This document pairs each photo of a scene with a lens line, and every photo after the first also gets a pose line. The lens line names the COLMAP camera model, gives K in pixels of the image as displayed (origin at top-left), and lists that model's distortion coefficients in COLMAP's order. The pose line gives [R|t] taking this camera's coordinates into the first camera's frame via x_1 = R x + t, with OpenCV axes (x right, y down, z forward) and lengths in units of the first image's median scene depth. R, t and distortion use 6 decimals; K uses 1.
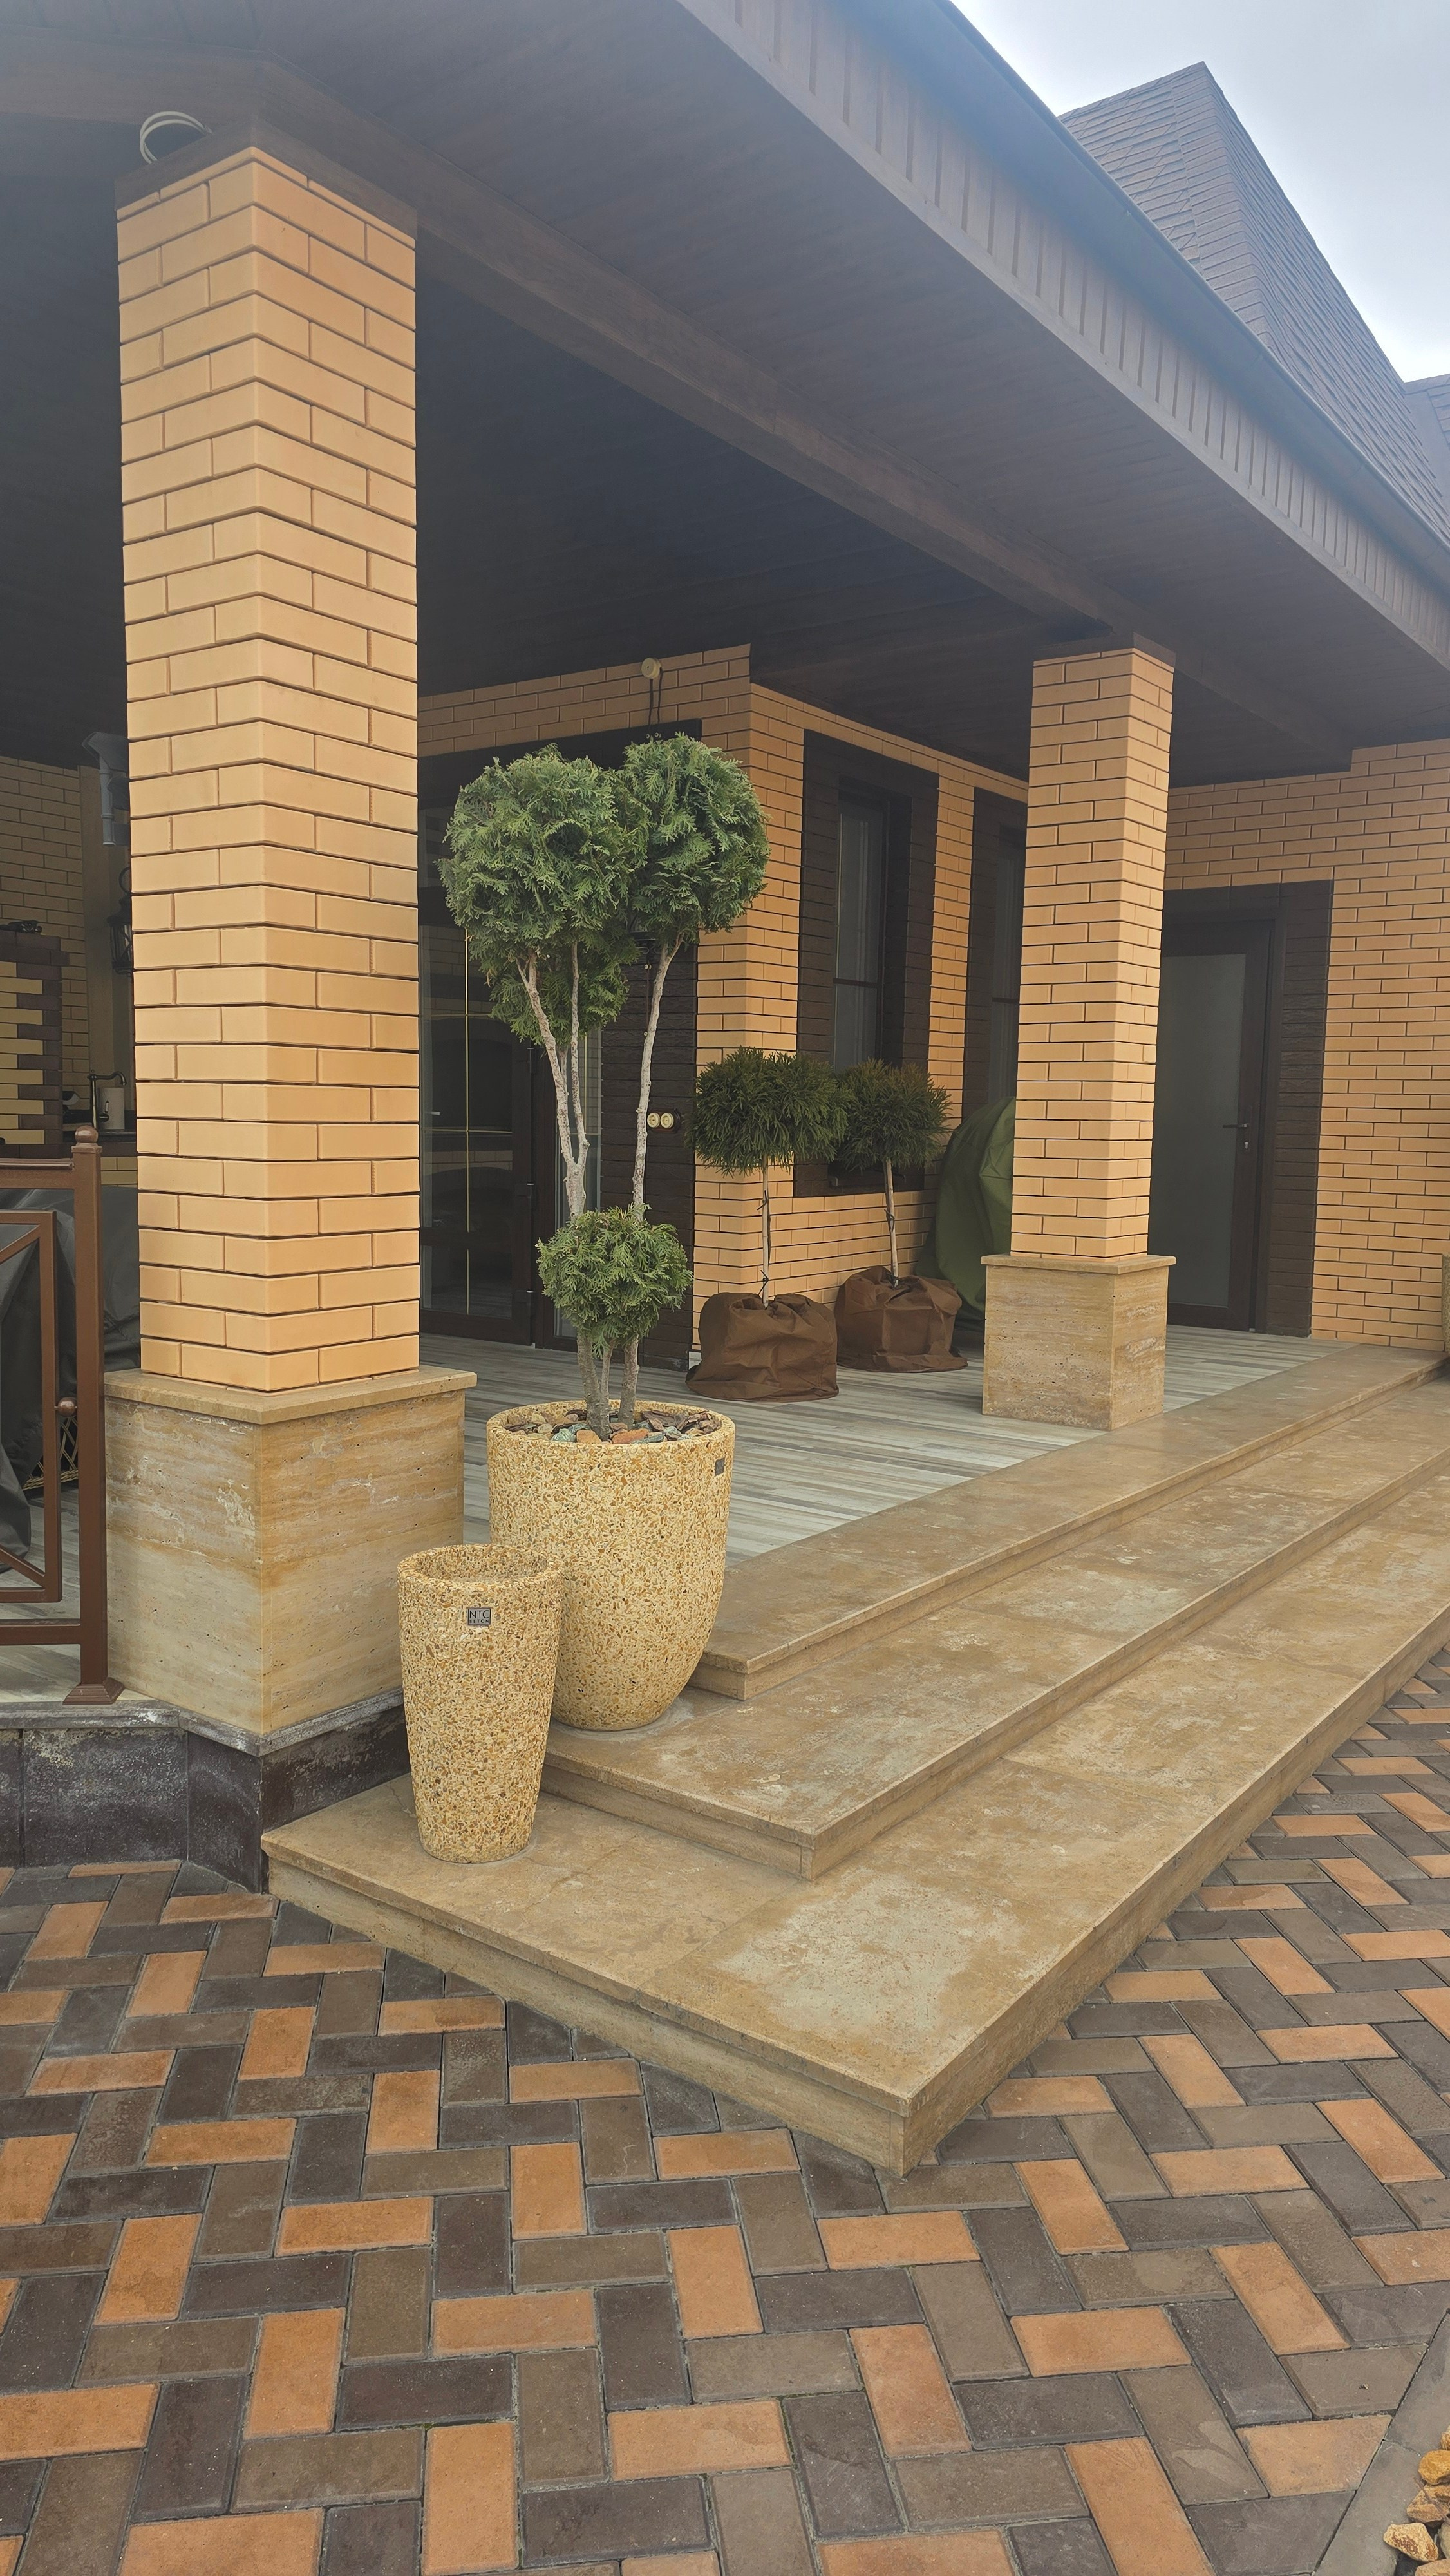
lens RADIAL K [[1747.3, 0, 719.1], [0, 1747.3, 1287.8], [0, 0, 1]] dist [0.051281, -0.004806]
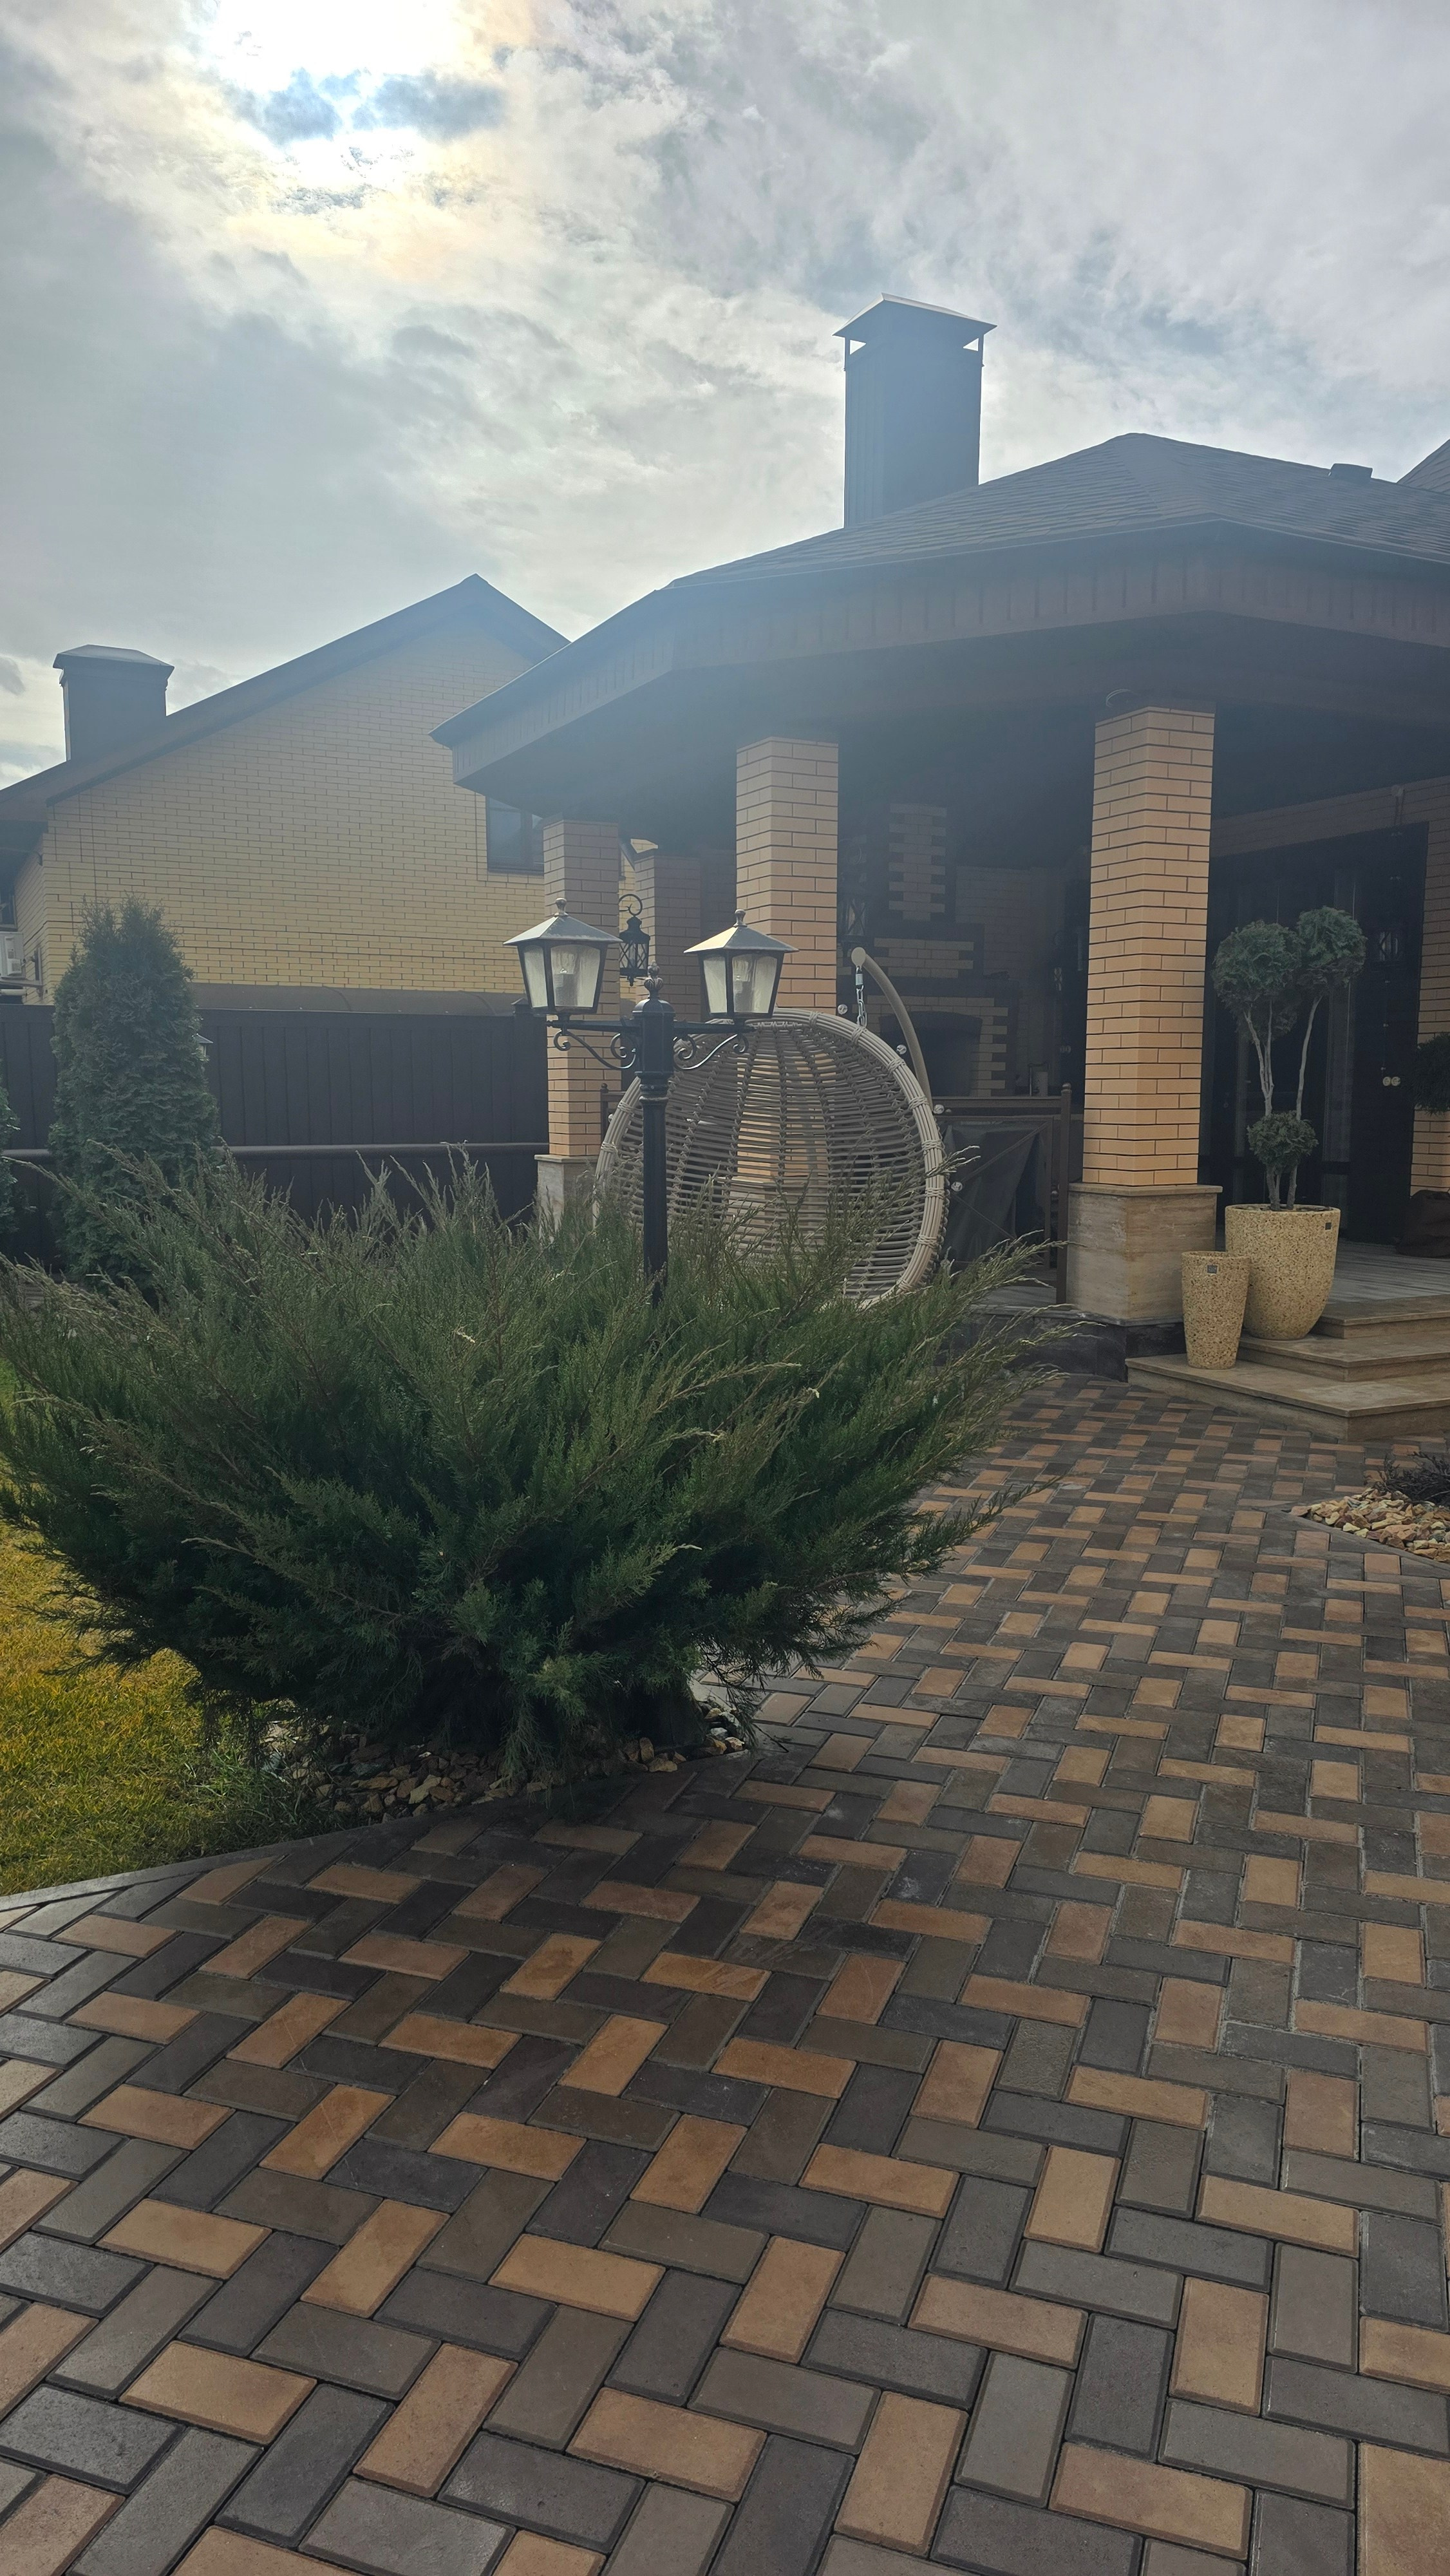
lens RADIAL K [[1747.3, 0, 719.1], [0, 1747.3, 1287.8], [0, 0, 1]] dist [0.051281, -0.004806]
pose [[0.885386, 0.036476, -0.463422, 0.381871], [-0.031996, 0.999334, 0.017530, 0.177119], [0.463753, -0.000693, 0.885964, -1.481846]]
